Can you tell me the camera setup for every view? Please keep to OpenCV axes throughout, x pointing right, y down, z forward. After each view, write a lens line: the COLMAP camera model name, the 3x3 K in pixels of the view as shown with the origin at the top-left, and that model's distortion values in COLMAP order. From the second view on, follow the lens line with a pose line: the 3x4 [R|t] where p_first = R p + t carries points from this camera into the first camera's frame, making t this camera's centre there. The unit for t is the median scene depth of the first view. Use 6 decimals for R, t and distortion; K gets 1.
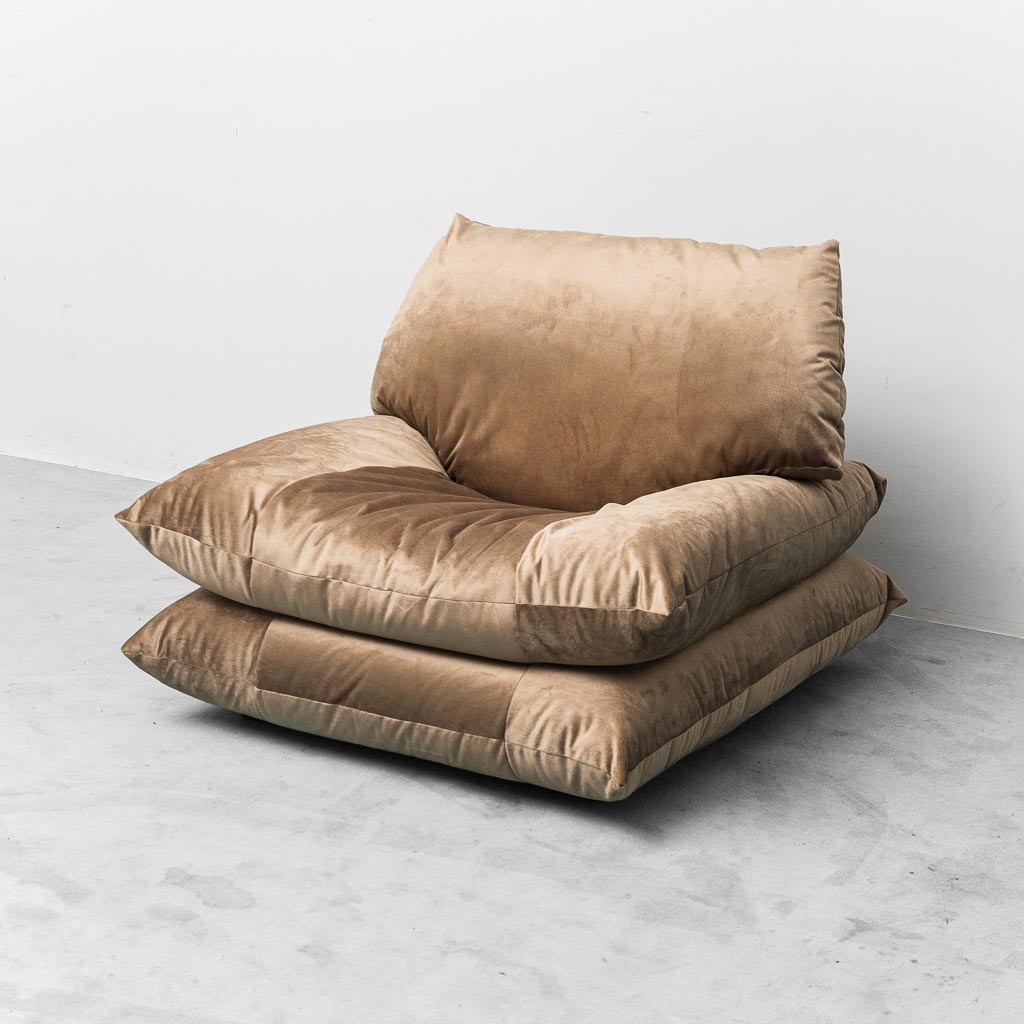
lens RADIAL K [[2656.3, 0, 512.0], [0, 2656.3, 512.0], [0, 0, 1]] dist [0.063190, 0.140466]
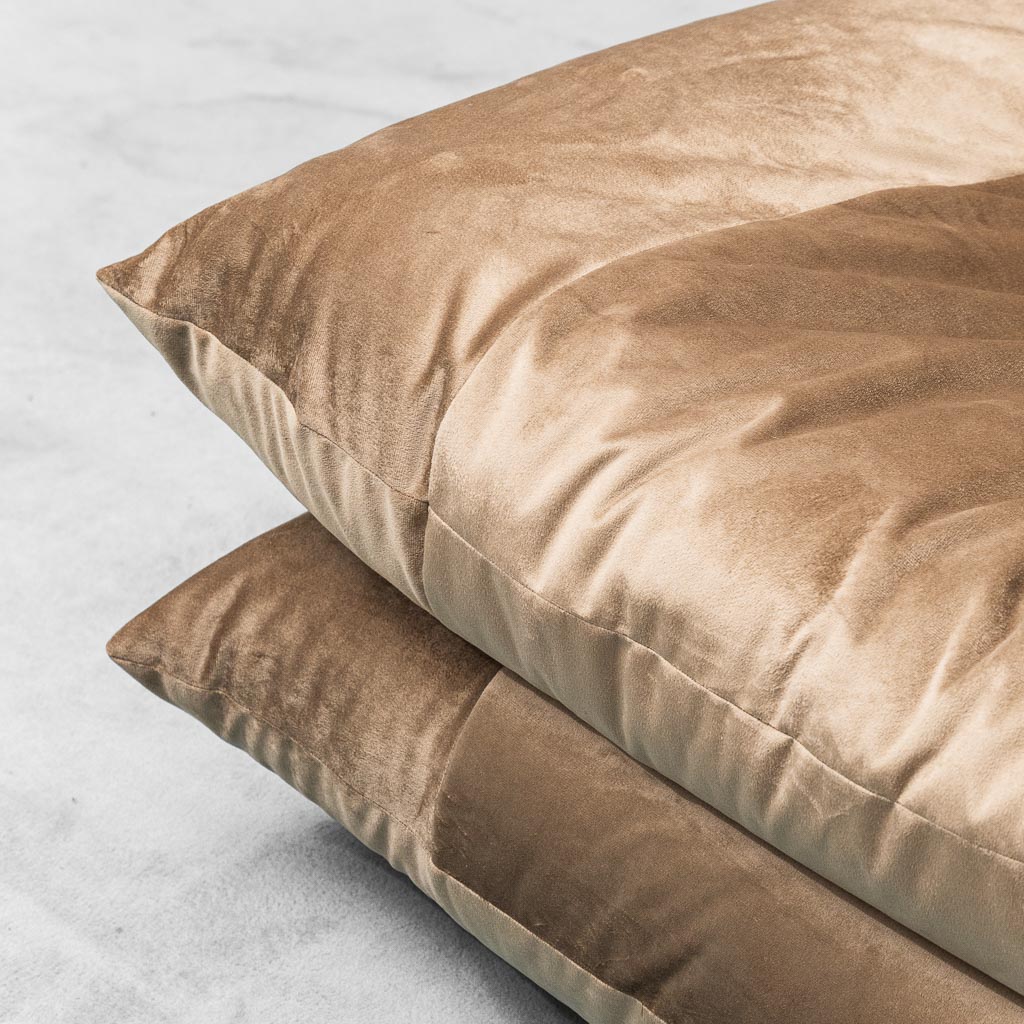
lens RADIAL K [[4040.8, 0, 512.0], [0, 4040.8, 512.0], [0, 0, 1]] dist [0.756453, -0.791675]
pose [[0.949000, 0.153223, -0.275539, 0.045845], [-0.082654, 0.964305, 0.251563, -0.103866], [0.304249, -0.215958, 0.927790, 0.542479]]
